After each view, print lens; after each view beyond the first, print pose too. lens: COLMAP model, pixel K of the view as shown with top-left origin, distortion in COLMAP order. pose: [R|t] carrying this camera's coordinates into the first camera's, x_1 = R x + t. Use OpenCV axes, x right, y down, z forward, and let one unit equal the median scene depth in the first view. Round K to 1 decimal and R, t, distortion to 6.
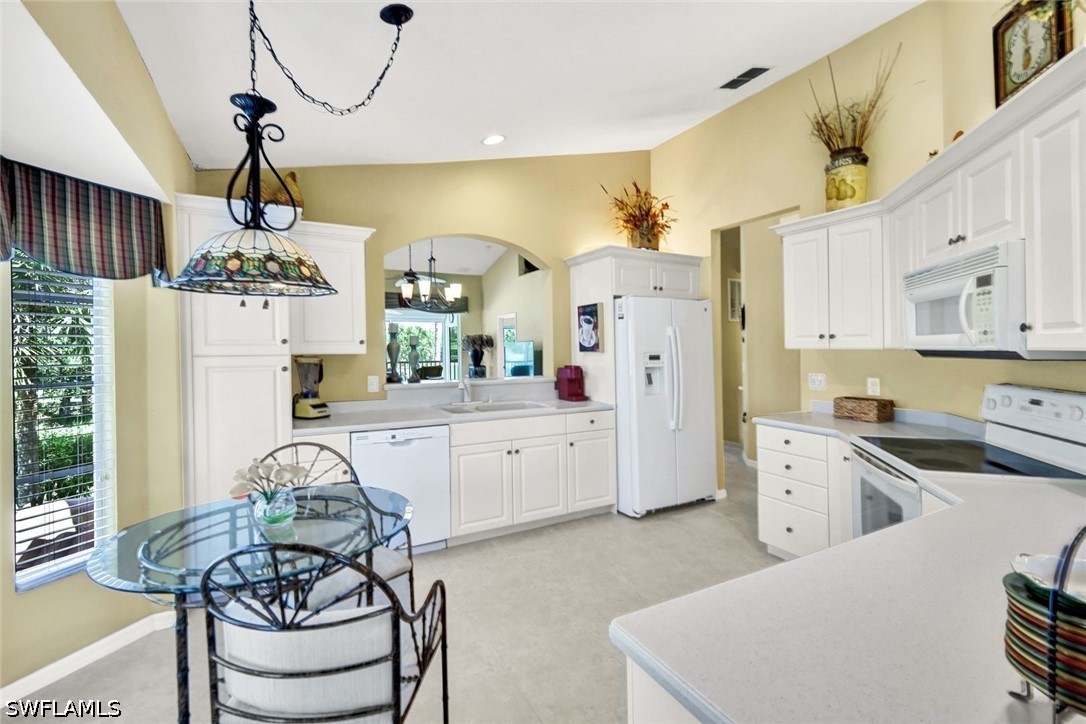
lens RADIAL K [[478.9, 0, 541.4], [0, 478.9, 338.5], [0, 0, 1]] dist [0.014706, 0.000061]
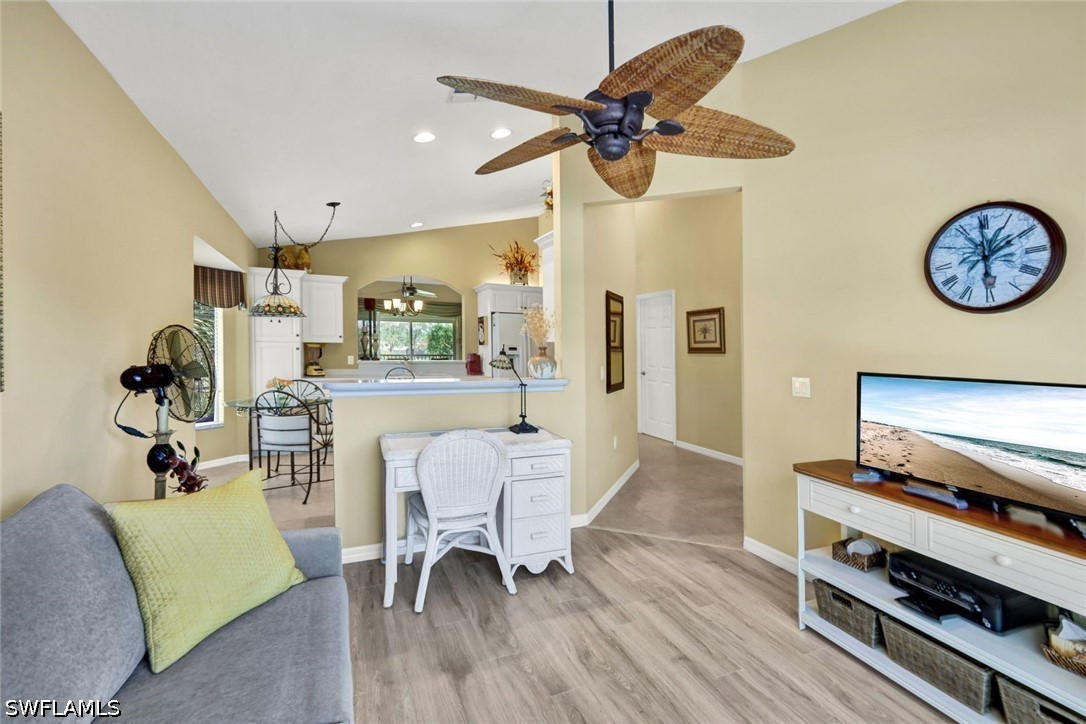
lens RADIAL K [[481.1, 0, 551.6], [0, 481.1, 345.2], [0, 0, 1]] dist [0.022239, -0.000020]
pose [[0.995996, 0.018925, -0.087374, 0.807836], [-0.017653, 0.999727, 0.015305, -0.003207], [0.087640, -0.013701, 0.996058, -1.073461]]
